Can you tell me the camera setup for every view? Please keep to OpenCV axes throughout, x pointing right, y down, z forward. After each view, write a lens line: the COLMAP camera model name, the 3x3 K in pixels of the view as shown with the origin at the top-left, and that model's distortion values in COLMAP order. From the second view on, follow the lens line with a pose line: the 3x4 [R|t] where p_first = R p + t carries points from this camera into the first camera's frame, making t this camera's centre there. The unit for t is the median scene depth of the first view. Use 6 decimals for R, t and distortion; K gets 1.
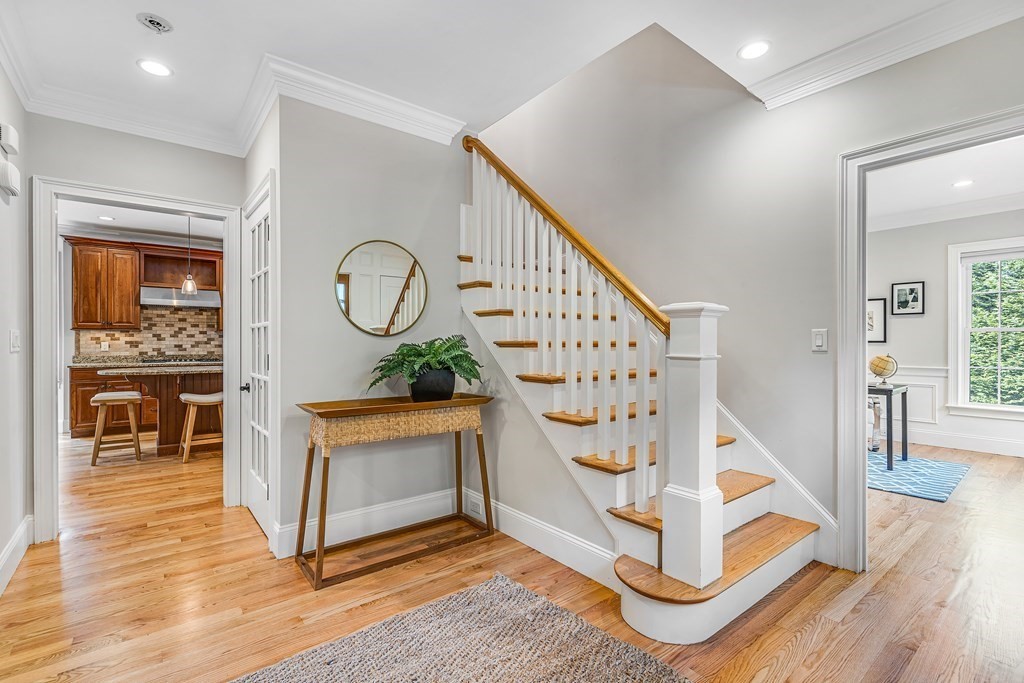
lens RADIAL K [[478.4, 0, 507.5], [0, 478.4, 341.3], [0, 0, 1]] dist [-0.002877, 0.001904]
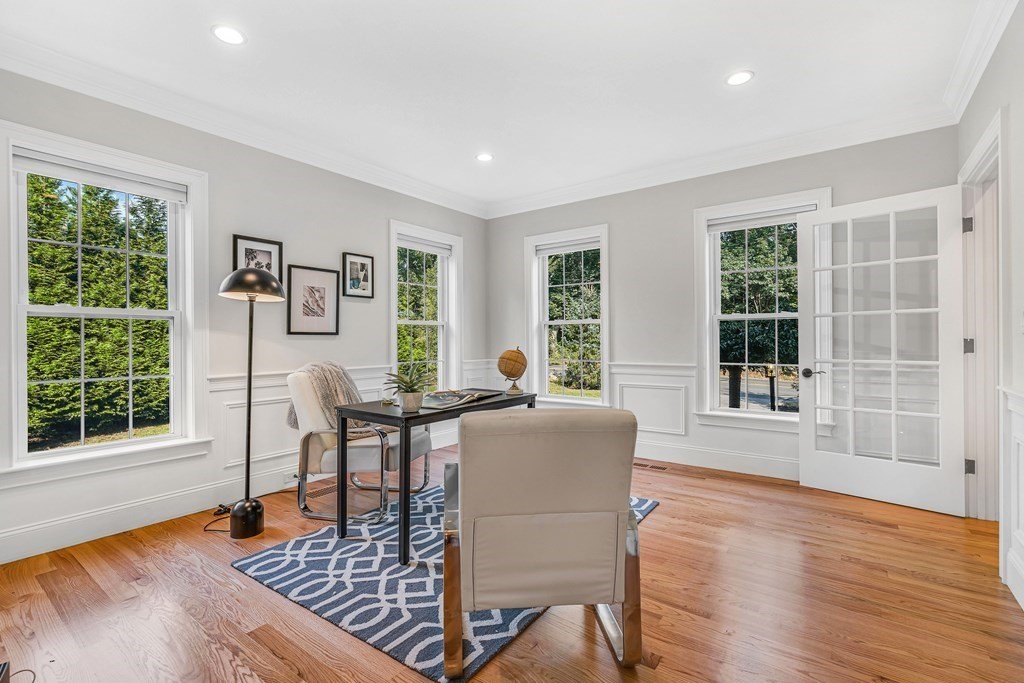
lens RADIAL K [[478.4, 0, 507.1], [0, 478.4, 340.3], [0, 0, 1]] dist [-0.002877, 0.001904]
pose [[-0.239463, 0.003000, 0.970901, 0.058774], [0.005487, 0.999983, -0.001736, 0.013413], [-0.970890, 0.004912, -0.239476, 0.944417]]
